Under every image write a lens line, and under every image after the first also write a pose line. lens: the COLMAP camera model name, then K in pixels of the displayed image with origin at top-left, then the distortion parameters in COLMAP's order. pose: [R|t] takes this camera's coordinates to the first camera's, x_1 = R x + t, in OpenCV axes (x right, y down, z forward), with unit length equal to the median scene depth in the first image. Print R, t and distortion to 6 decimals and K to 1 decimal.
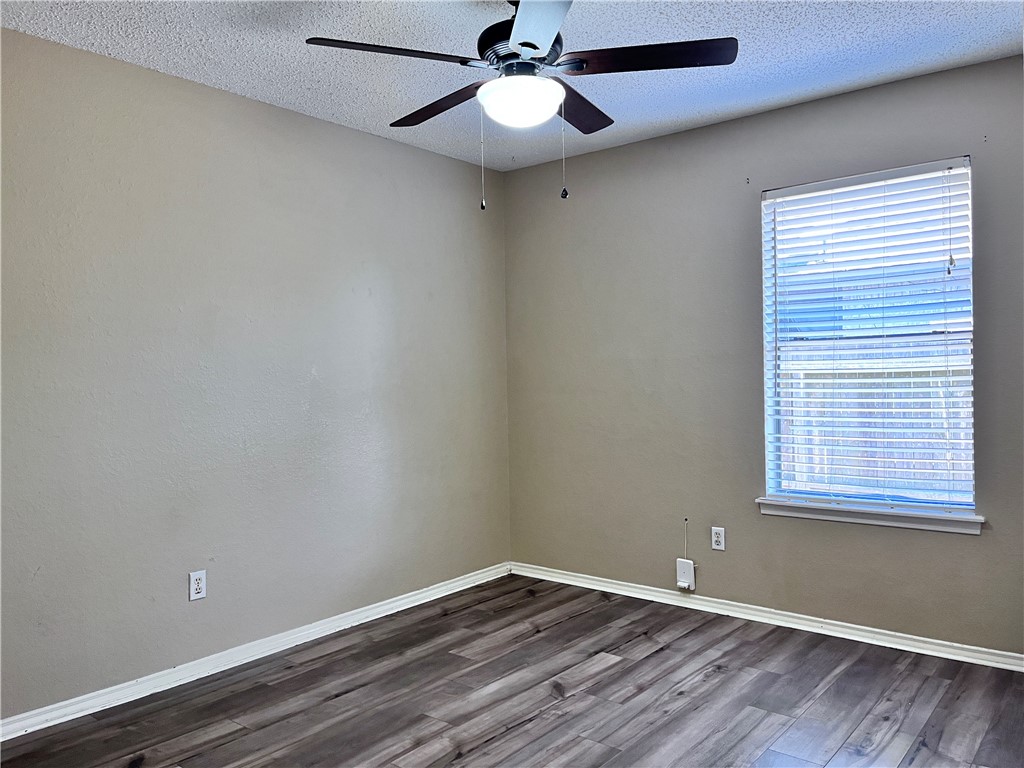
lens RADIAL K [[778.5, 0, 512.7], [0, 778.5, 383.3], [0, 0, 1]] dist [0.061502, -0.092916]
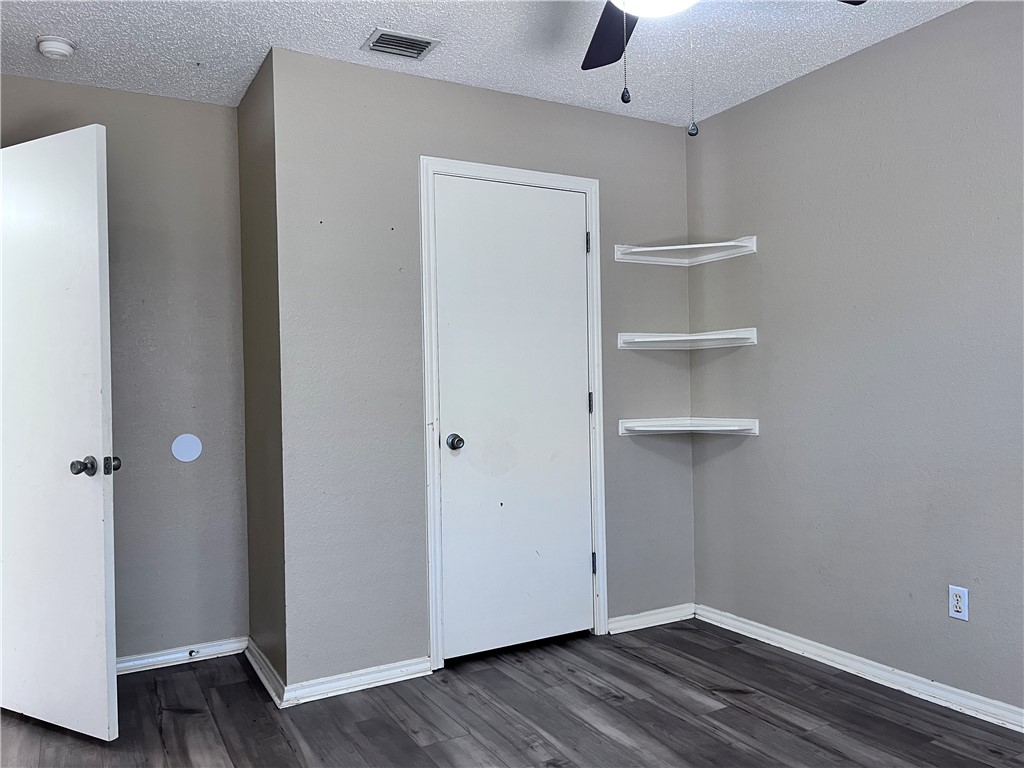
lens RADIAL K [[778.5, 0, 512.8], [0, 778.5, 388.9], [0, 0, 1]] dist [0.061502, -0.092916]
pose [[-0.377152, 0.028274, -0.925720, 0.638281], [0.022568, 0.999518, 0.021333, -0.002729], [0.925876, -0.012846, -0.377608, 1.001870]]
